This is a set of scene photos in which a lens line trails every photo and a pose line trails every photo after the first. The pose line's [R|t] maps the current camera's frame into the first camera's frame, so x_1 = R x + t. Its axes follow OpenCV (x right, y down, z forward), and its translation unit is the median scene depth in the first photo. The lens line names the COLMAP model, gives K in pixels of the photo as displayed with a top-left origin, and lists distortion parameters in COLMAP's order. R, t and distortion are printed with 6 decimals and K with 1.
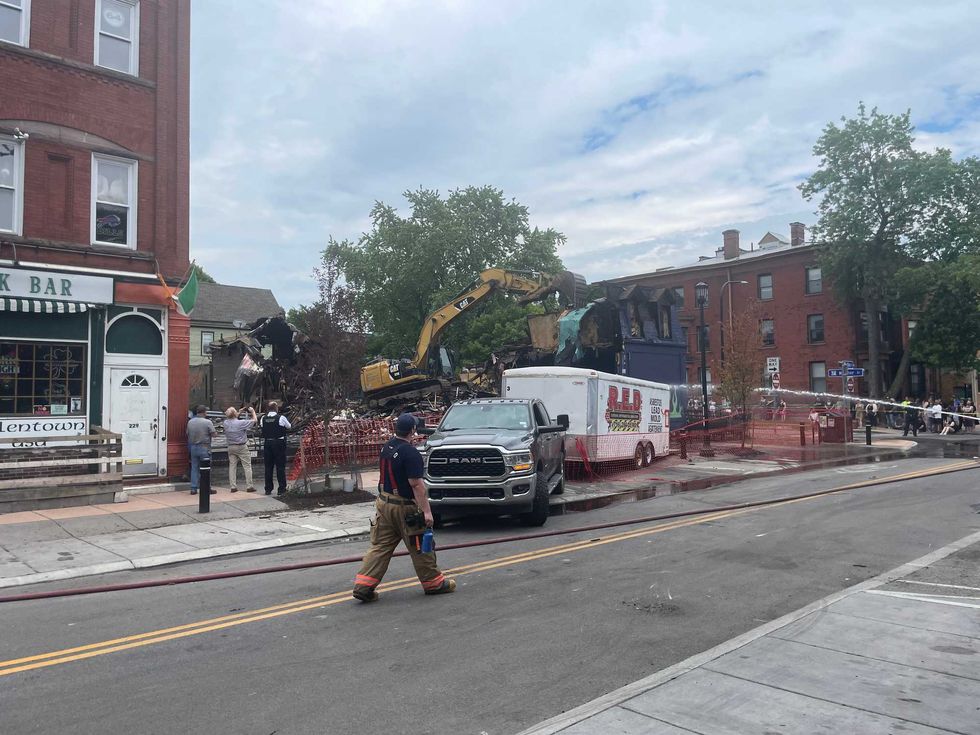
lens RADIAL K [[740.8, 0, 483.2], [0, 740.8, 360.0], [0, 0, 1]] dist [0.027814, -0.036708]
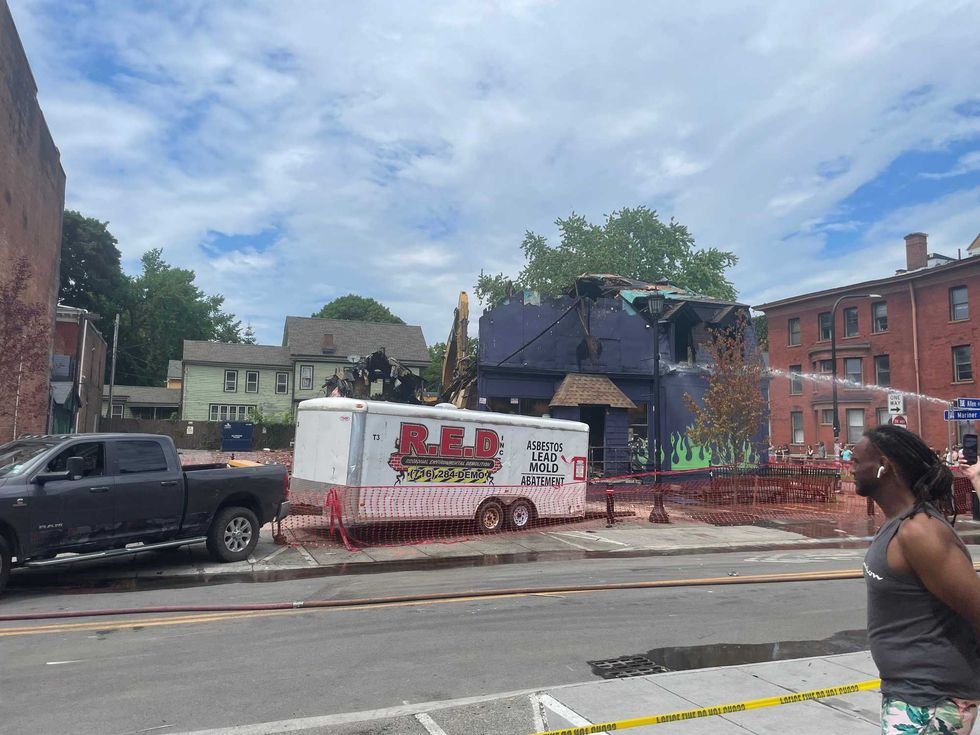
lens RADIAL K [[740.8, 0, 480.7], [0, 740.8, 362.6], [0, 0, 1]] dist [0.027814, -0.036708]
pose [[0.934559, -0.009465, -0.355682, 0.348801], [-0.007880, 0.998850, -0.047285, 0.005502], [0.355721, 0.046994, 0.933410, 0.201283]]
